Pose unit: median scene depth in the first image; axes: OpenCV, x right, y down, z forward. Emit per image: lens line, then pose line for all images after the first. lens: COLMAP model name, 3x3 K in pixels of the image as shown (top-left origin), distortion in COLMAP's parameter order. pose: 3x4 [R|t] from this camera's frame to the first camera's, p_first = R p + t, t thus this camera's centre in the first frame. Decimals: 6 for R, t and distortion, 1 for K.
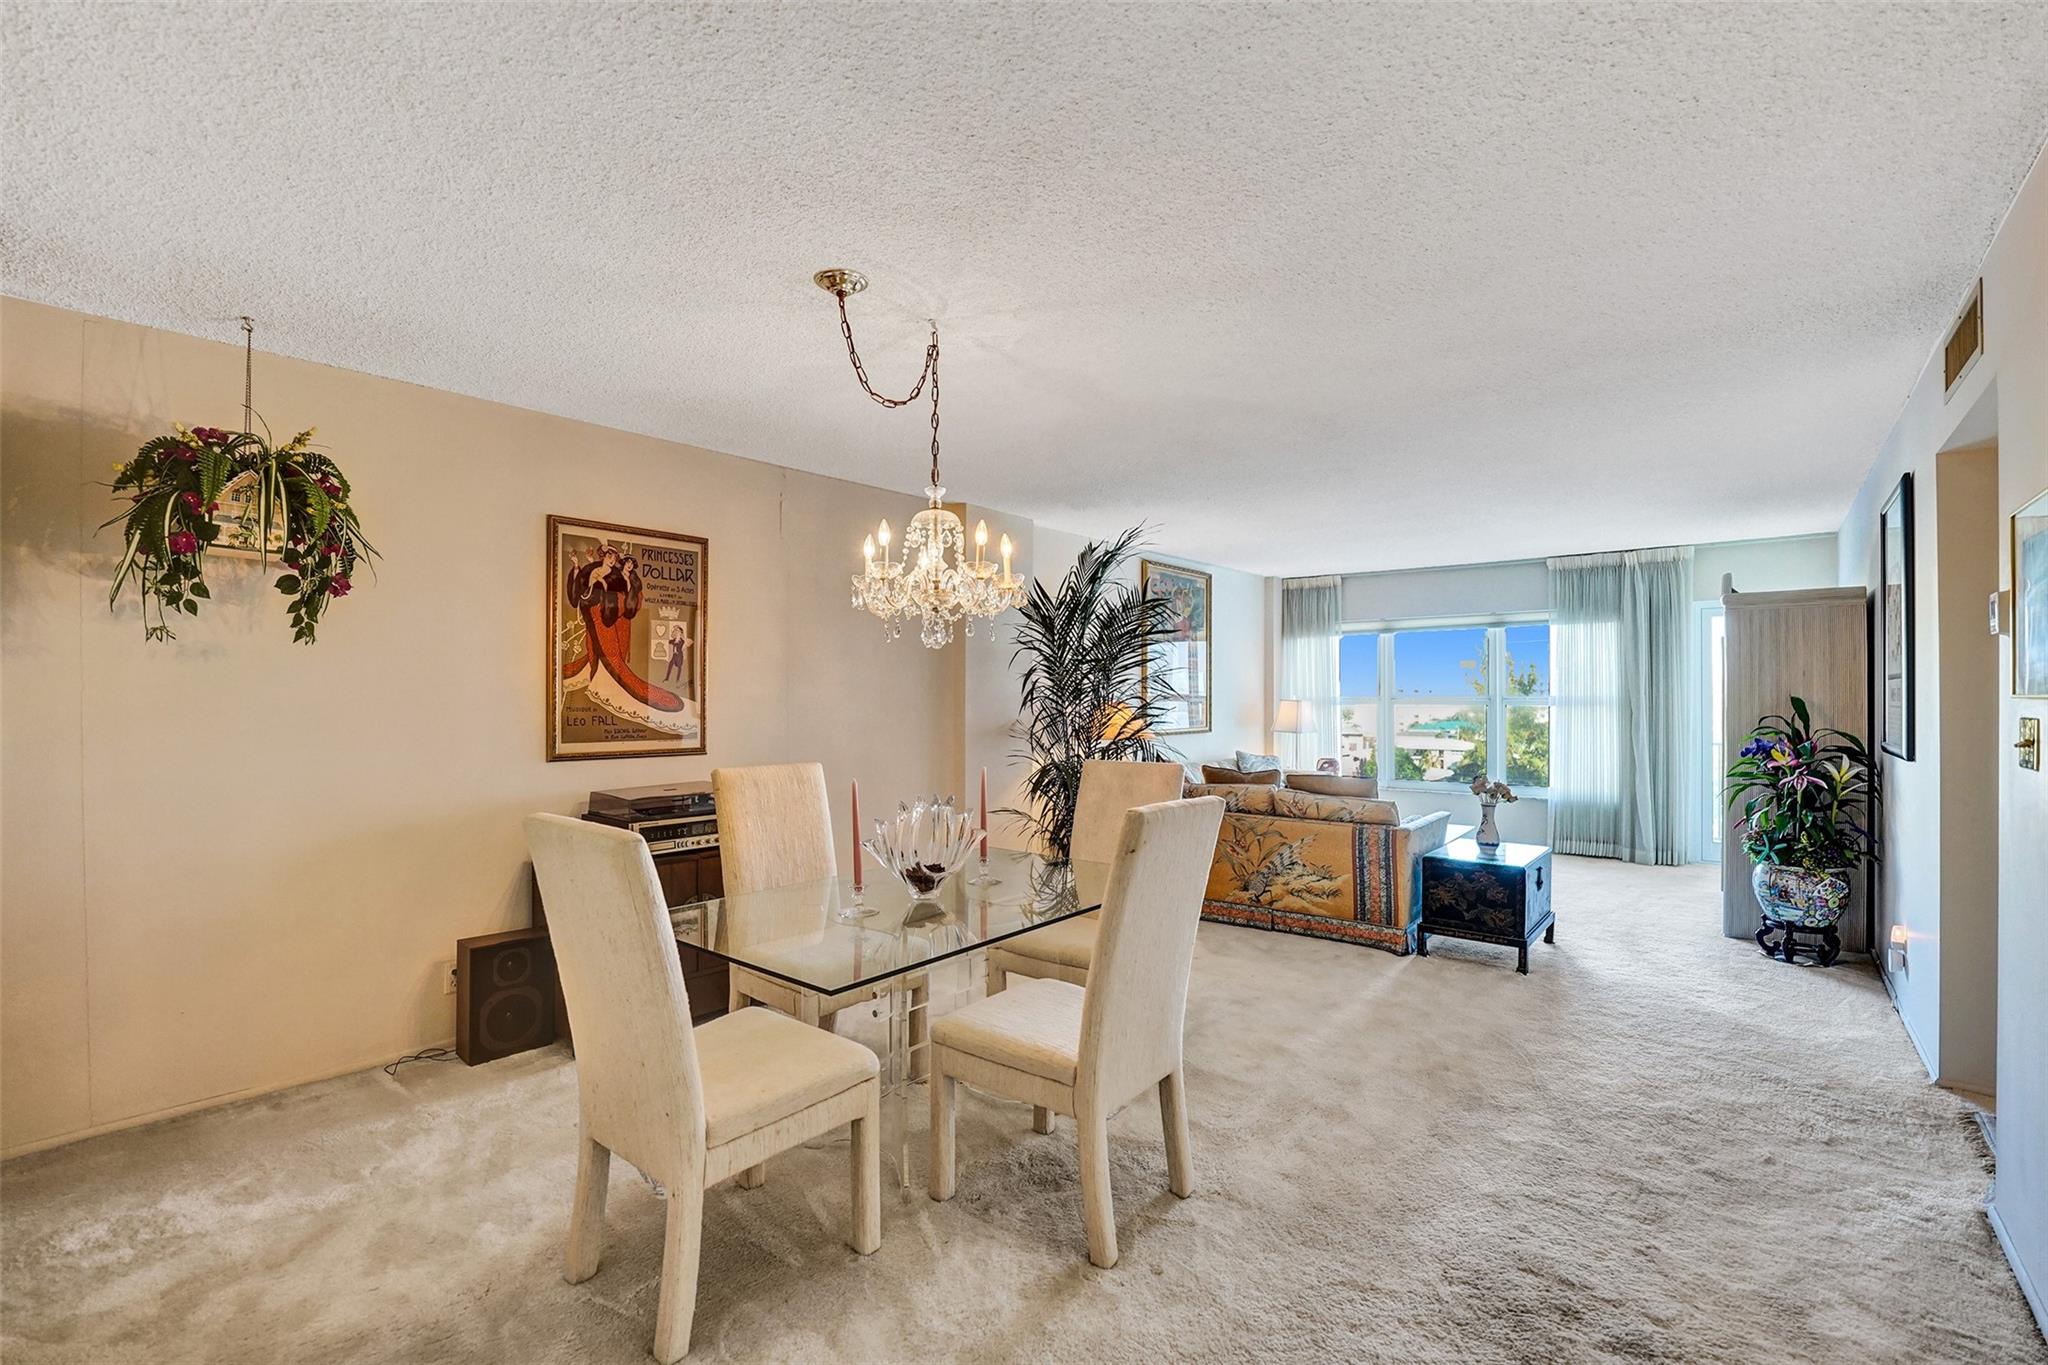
lens RADIAL K [[898.0, 0, 1021.0], [0, 898.0, 696.0], [0, 0, 1]] dist [-0.025866, 0.001312]
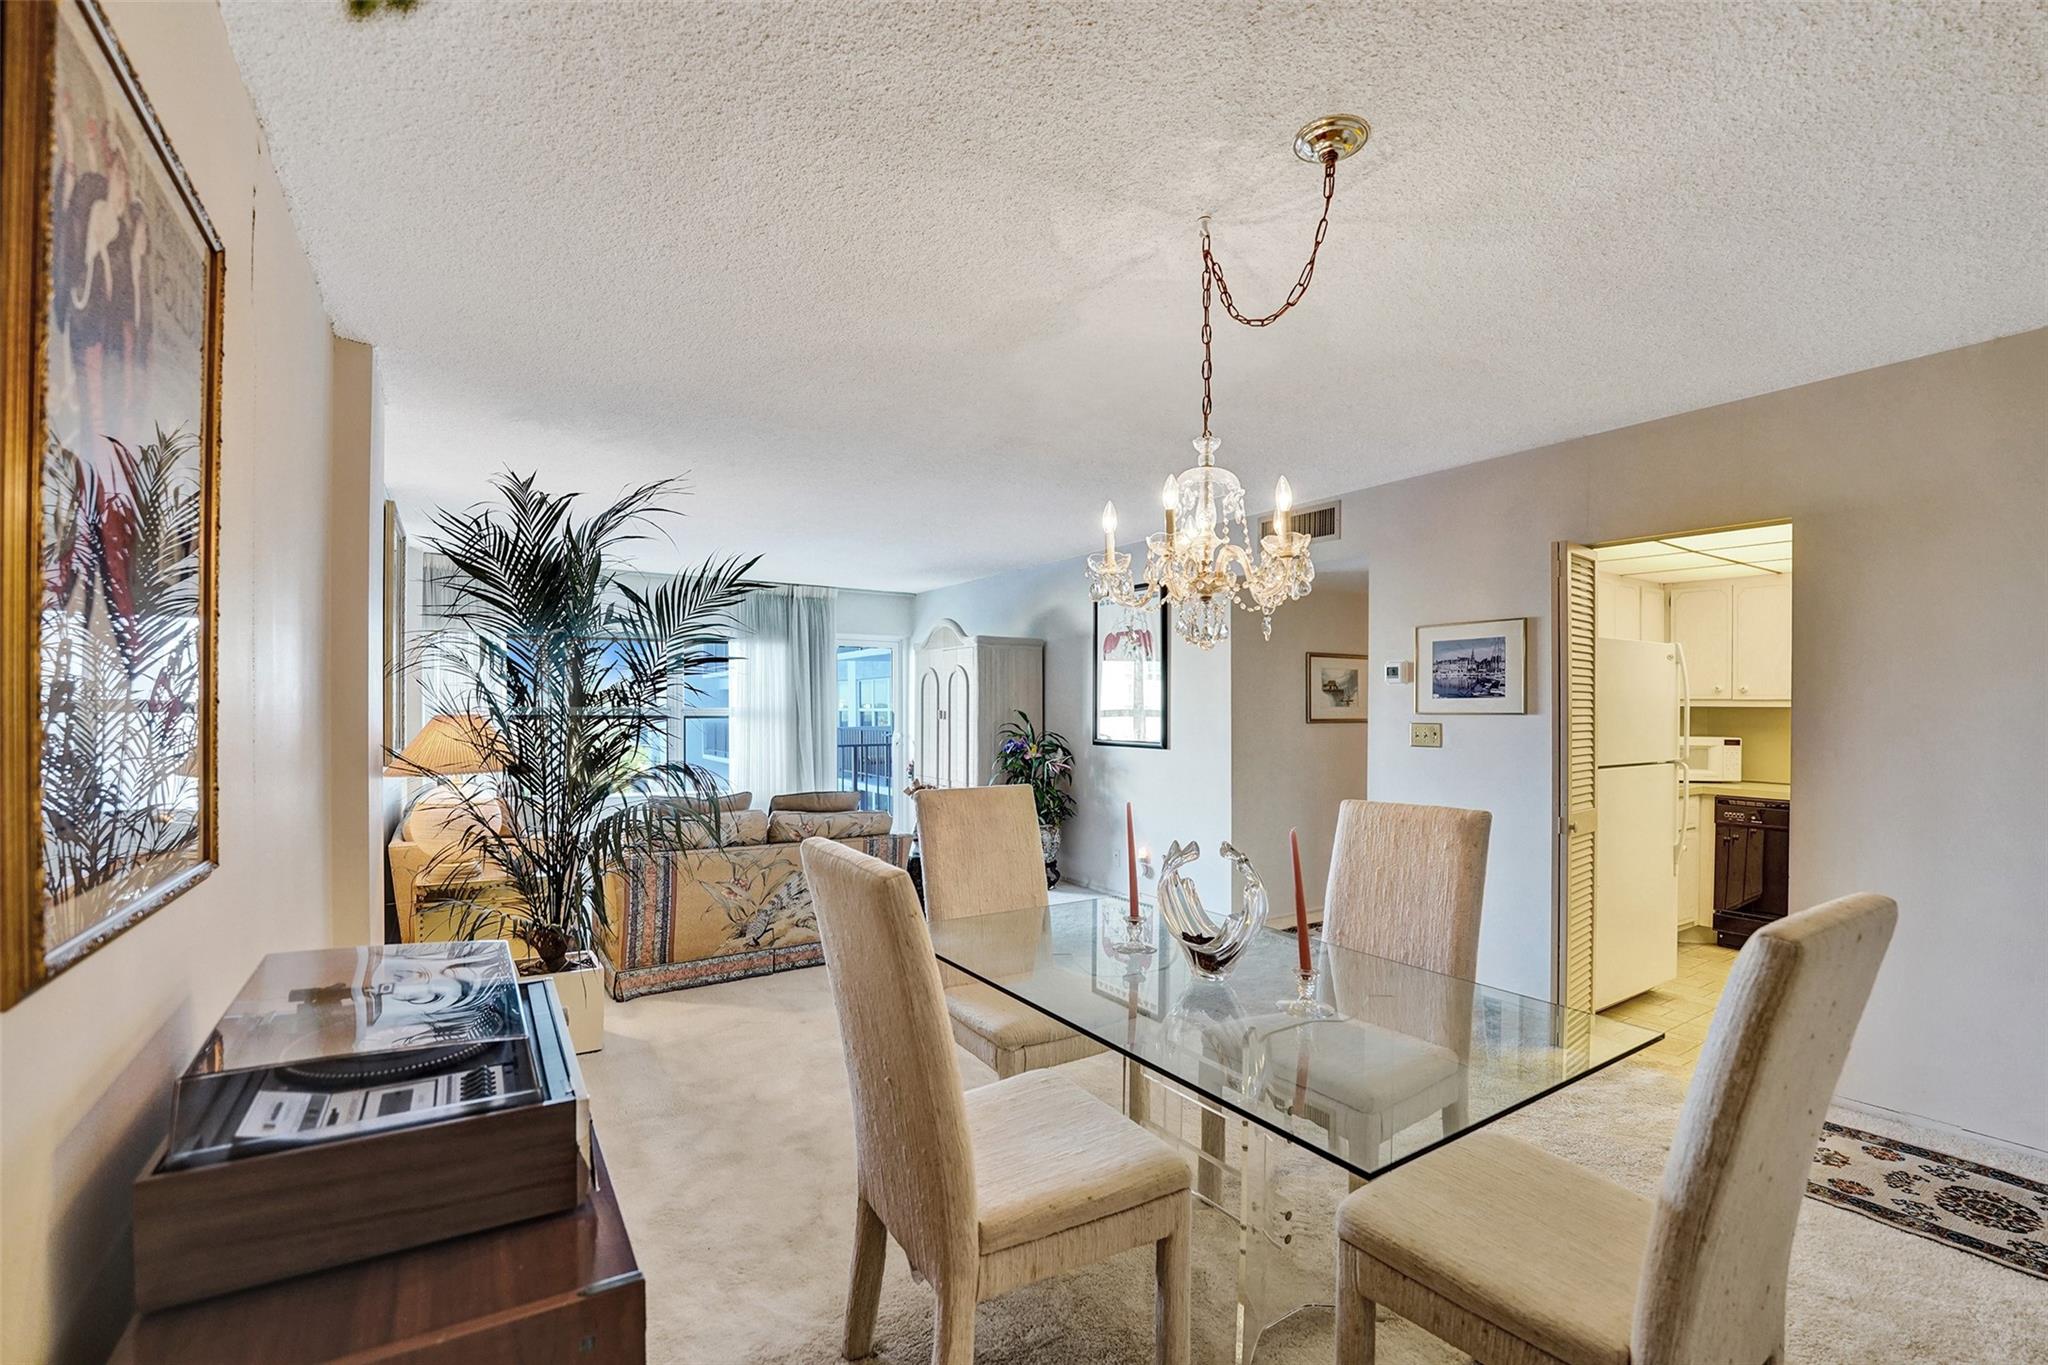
lens RADIAL K [[875.5, 0, 1022.1], [0, 875.5, 715.8], [0, 0, 1]] dist [-0.023979, 0.000167]
pose [[0.300034, -0.004067, 0.953920, -0.554551], [-0.007915, 0.999946, 0.006753, 0.000306], [-0.953896, -0.009577, 0.299986, 0.606860]]
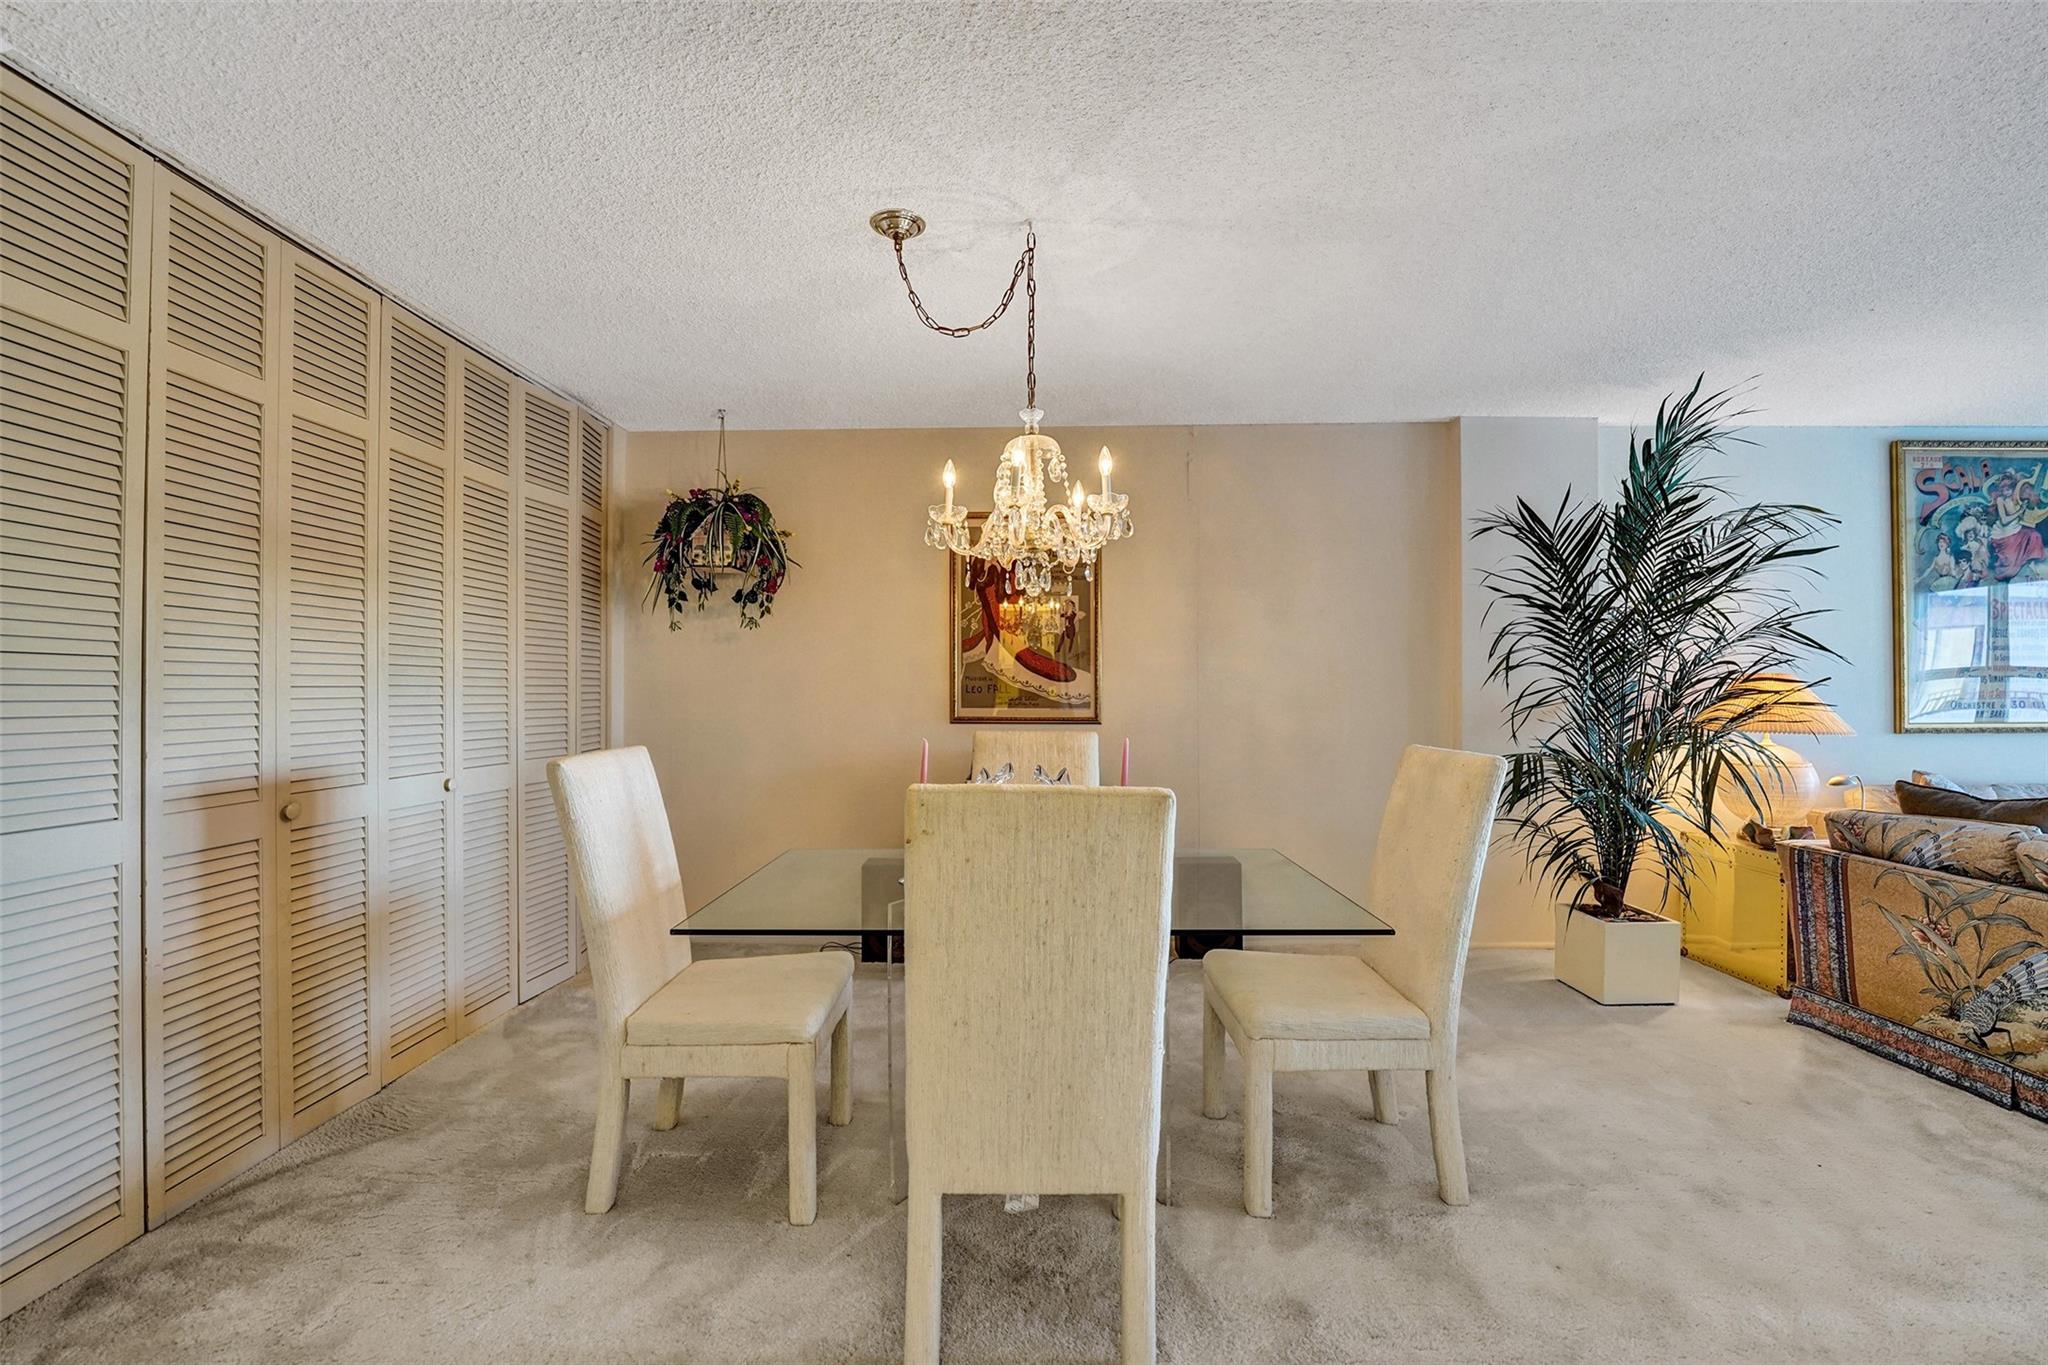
lens RADIAL K [[871.8, 0, 1019.5], [0, 871.8, 680.3], [0, 0, 1]] dist [-0.028901, 0.004232]
pose [[0.624569, -0.006588, -0.780941, 0.360105], [0.001479, 0.999973, -0.007252, 0.022212], [0.780968, 0.003374, 0.624562, 0.302193]]
